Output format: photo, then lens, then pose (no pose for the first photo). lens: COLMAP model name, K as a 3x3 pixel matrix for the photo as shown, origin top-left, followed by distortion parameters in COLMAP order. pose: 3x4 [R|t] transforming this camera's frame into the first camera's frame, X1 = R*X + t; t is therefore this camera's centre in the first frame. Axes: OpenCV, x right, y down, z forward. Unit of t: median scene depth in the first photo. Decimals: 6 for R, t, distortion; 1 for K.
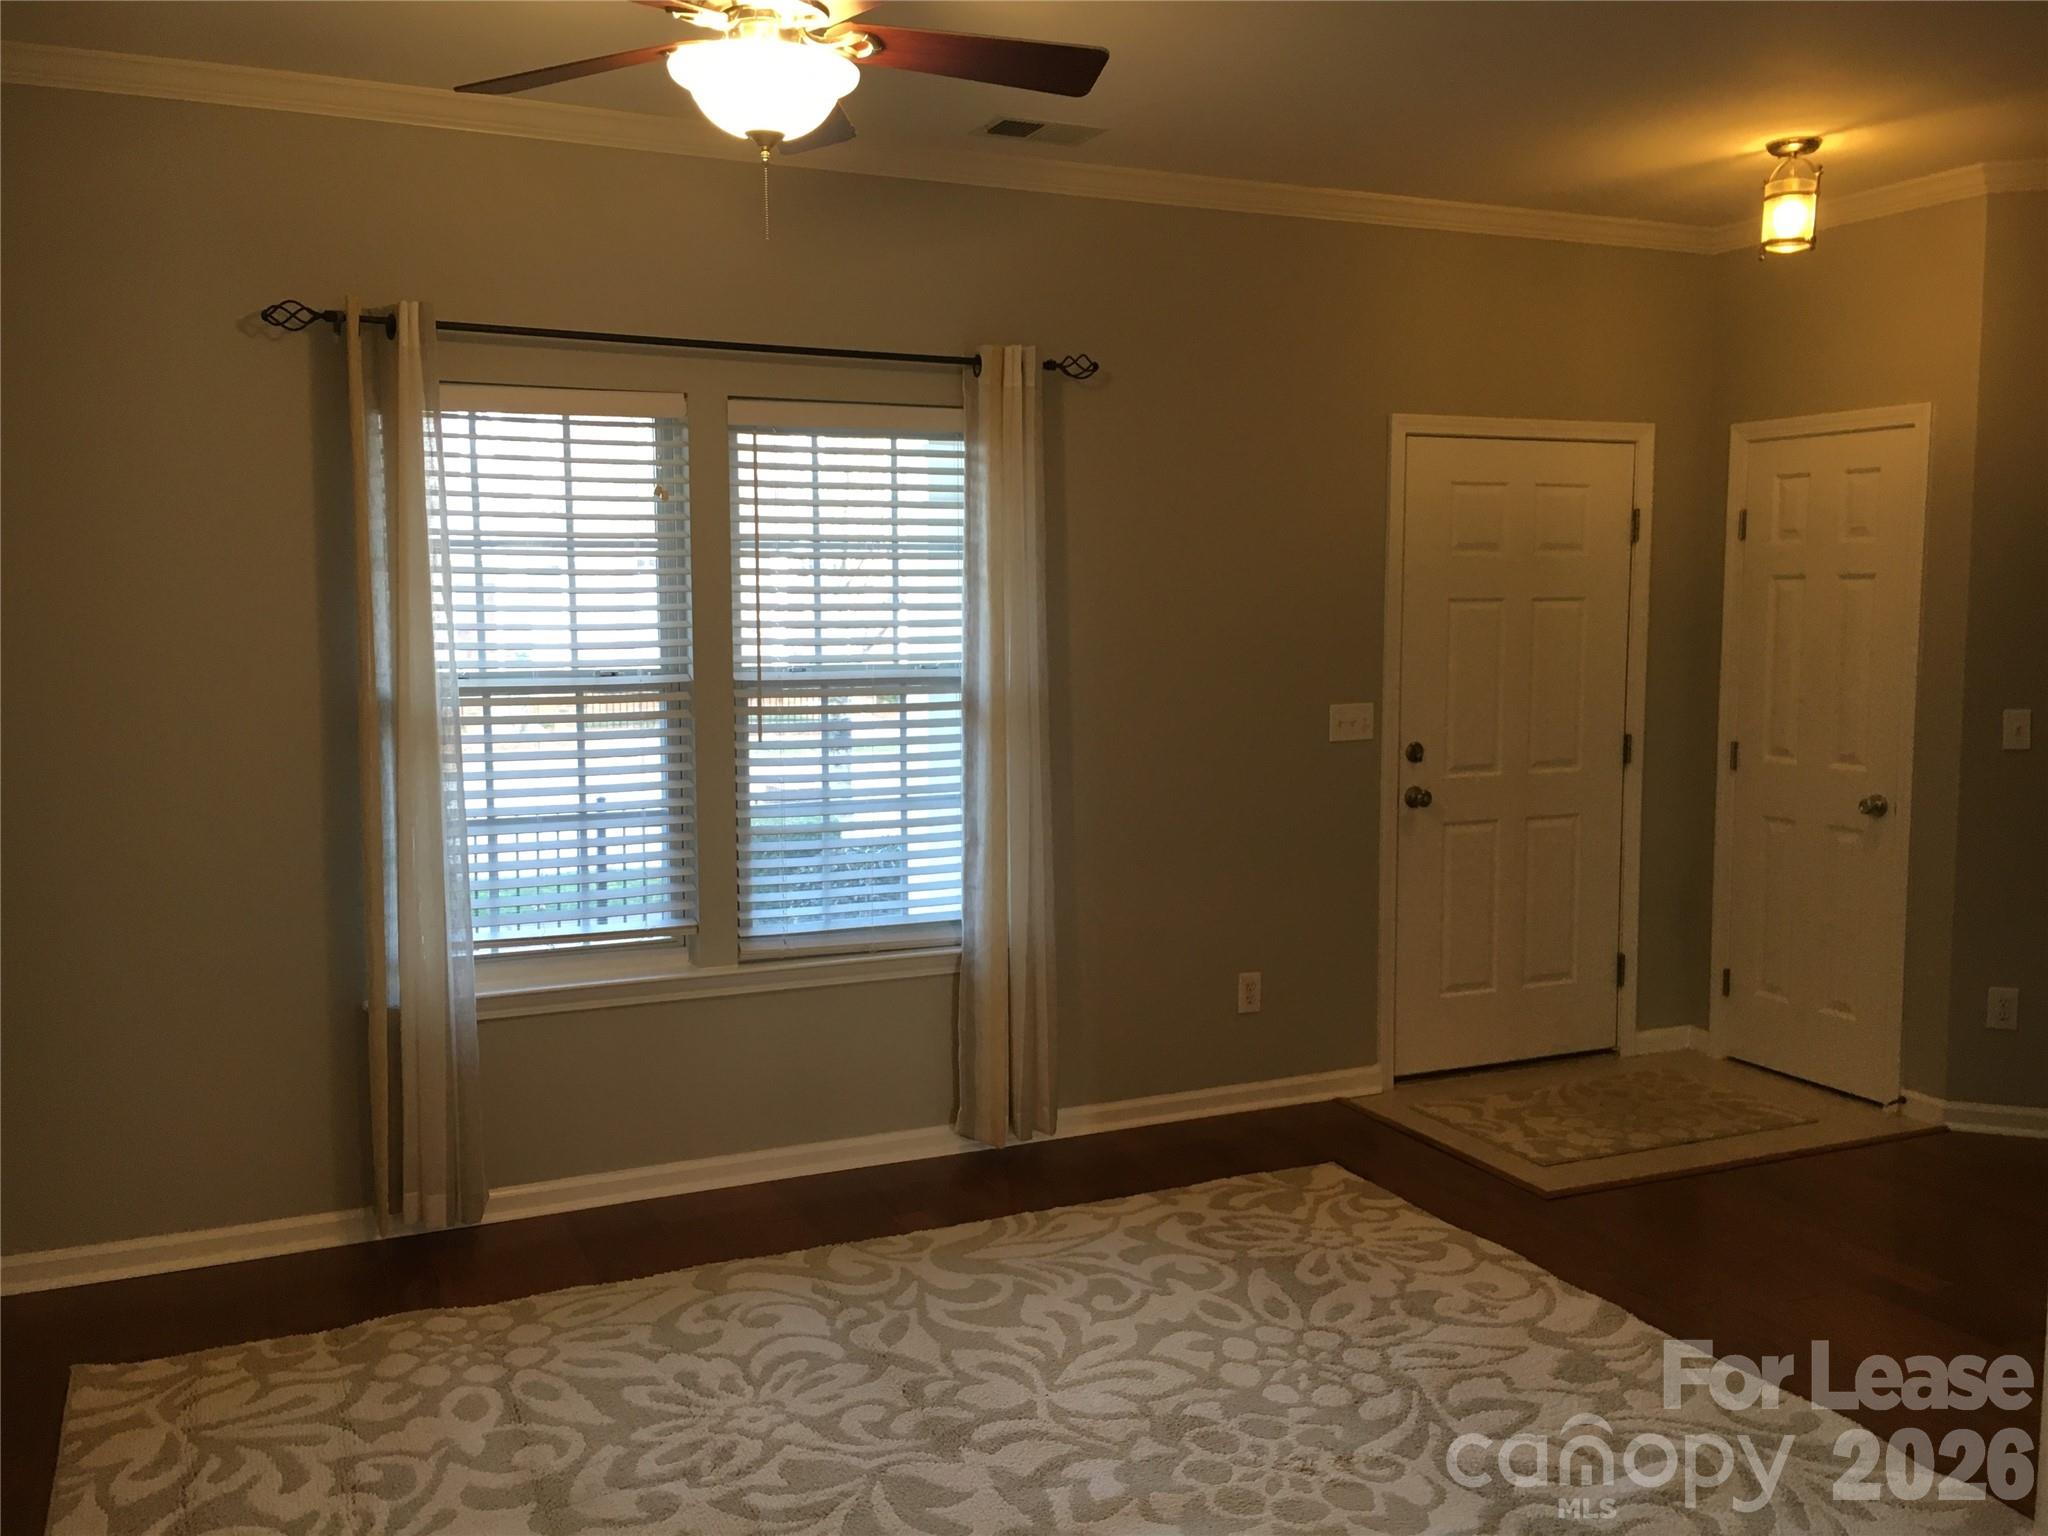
lens RADIAL K [[1740.3, 0, 1023.1], [0, 1740.3, 764.4], [0, 0, 1]] dist [0.072792, -0.093110]
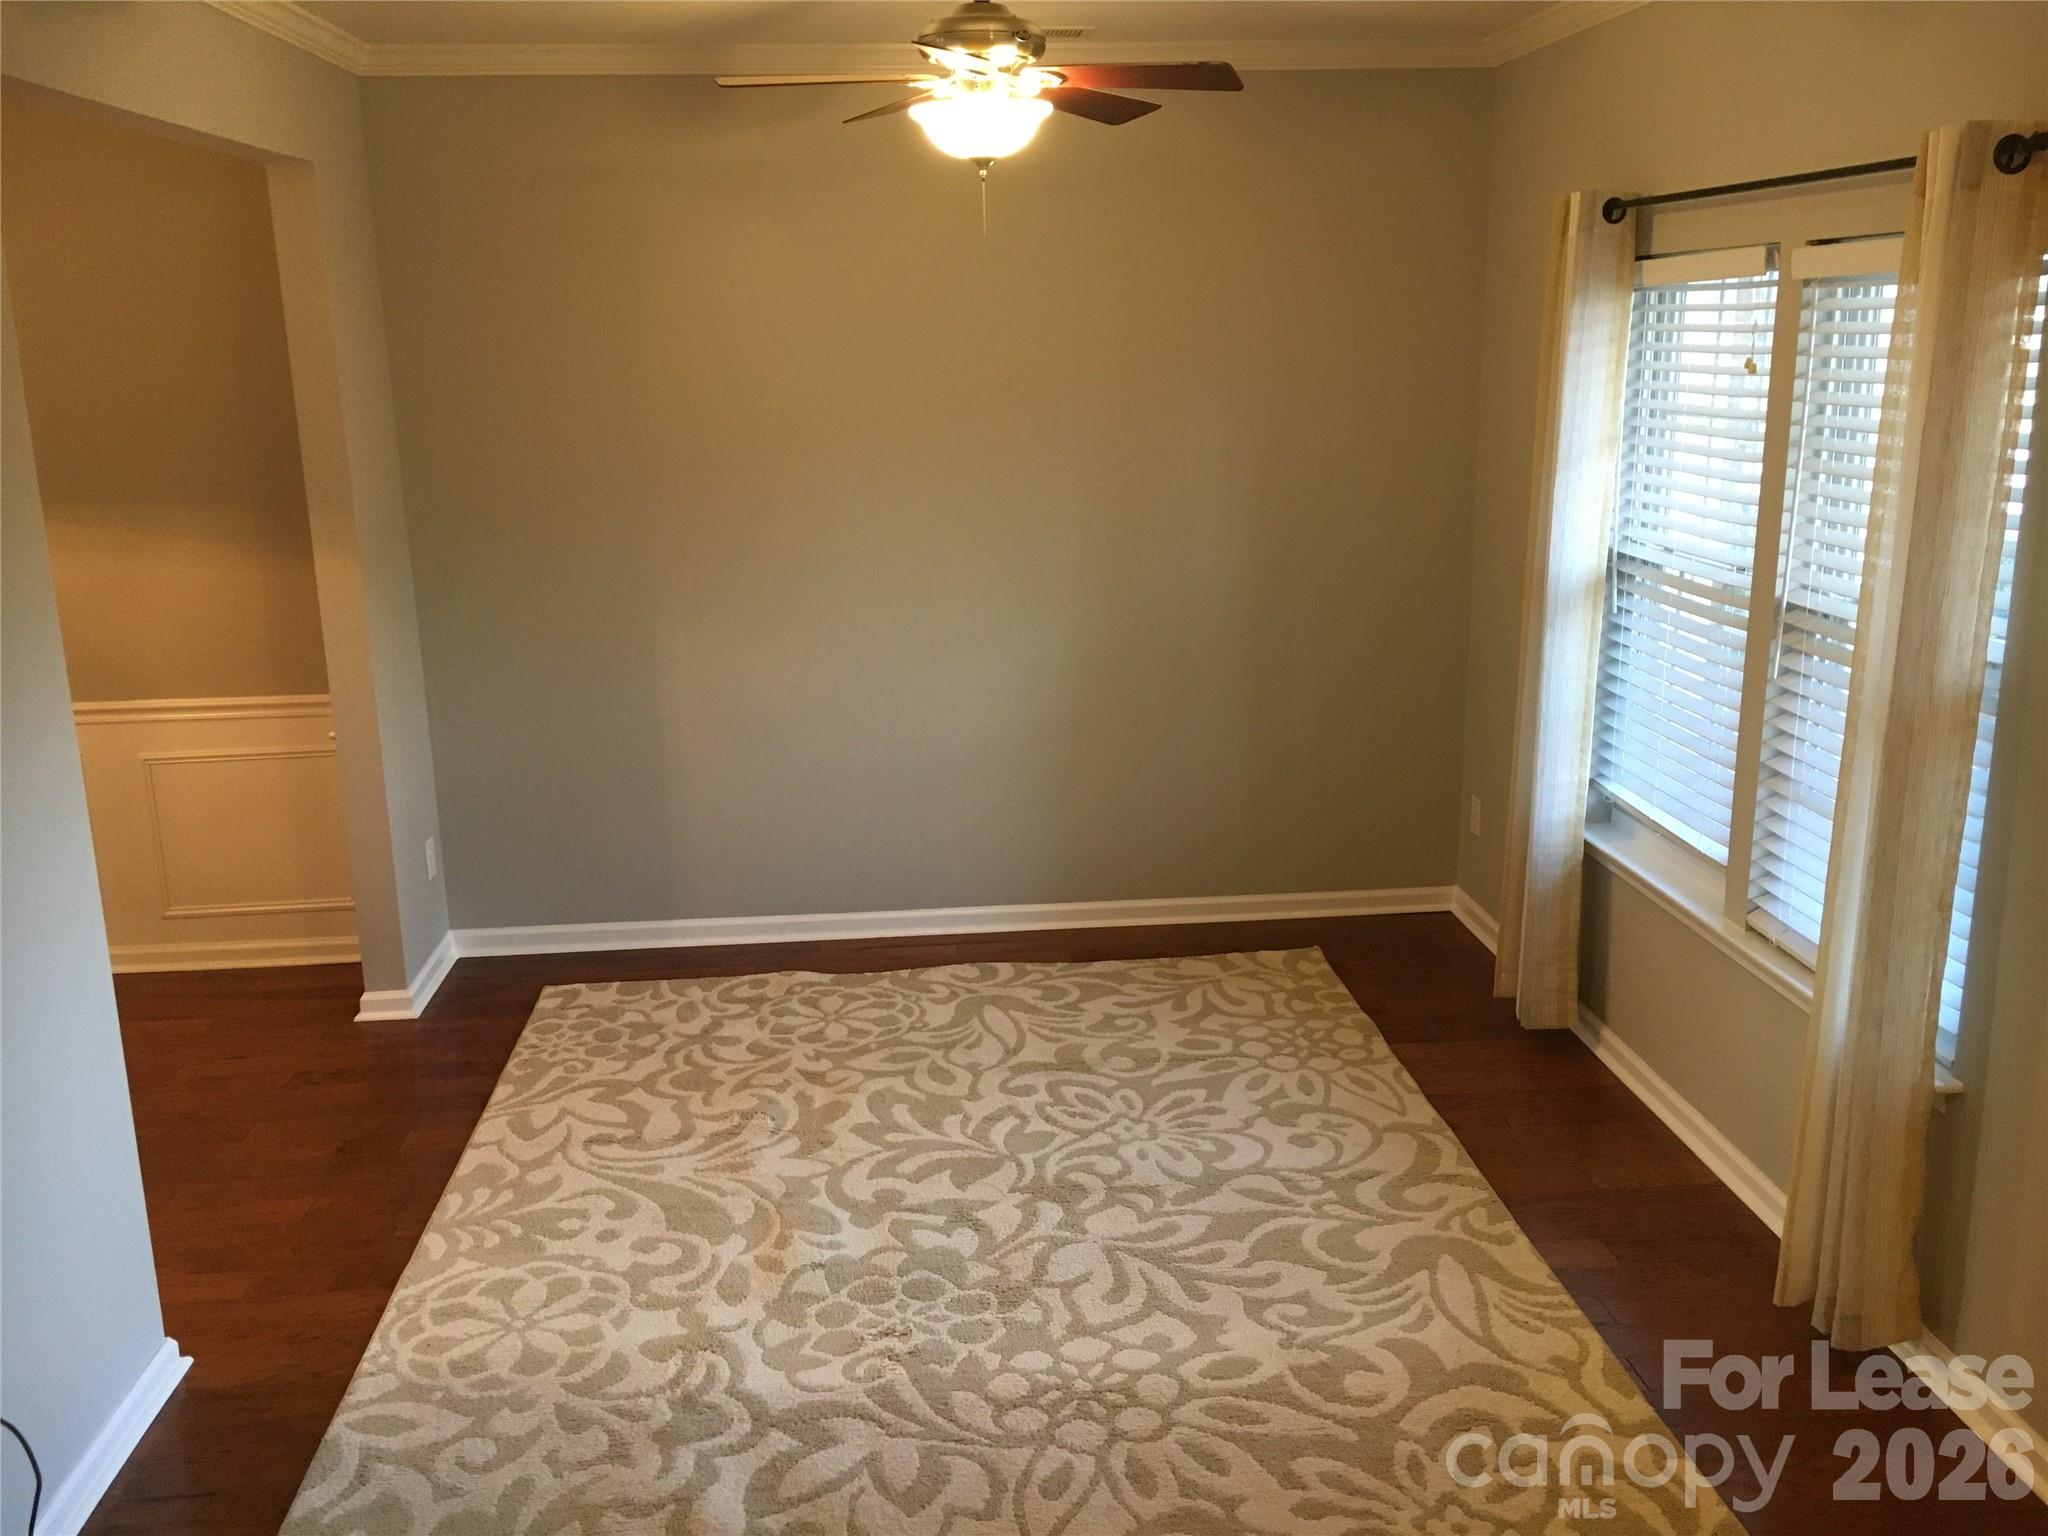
lens RADIAL K [[1740.3, 0, 1020.0], [0, 1740.3, 774.1], [0, 0, 1]] dist [0.072792, -0.093110]
pose [[-0.343196, 0.241815, -0.907603, 0.962732], [-0.063118, 0.958170, 0.279154, -0.234571], [0.937141, 0.153090, -0.313577, 1.244634]]
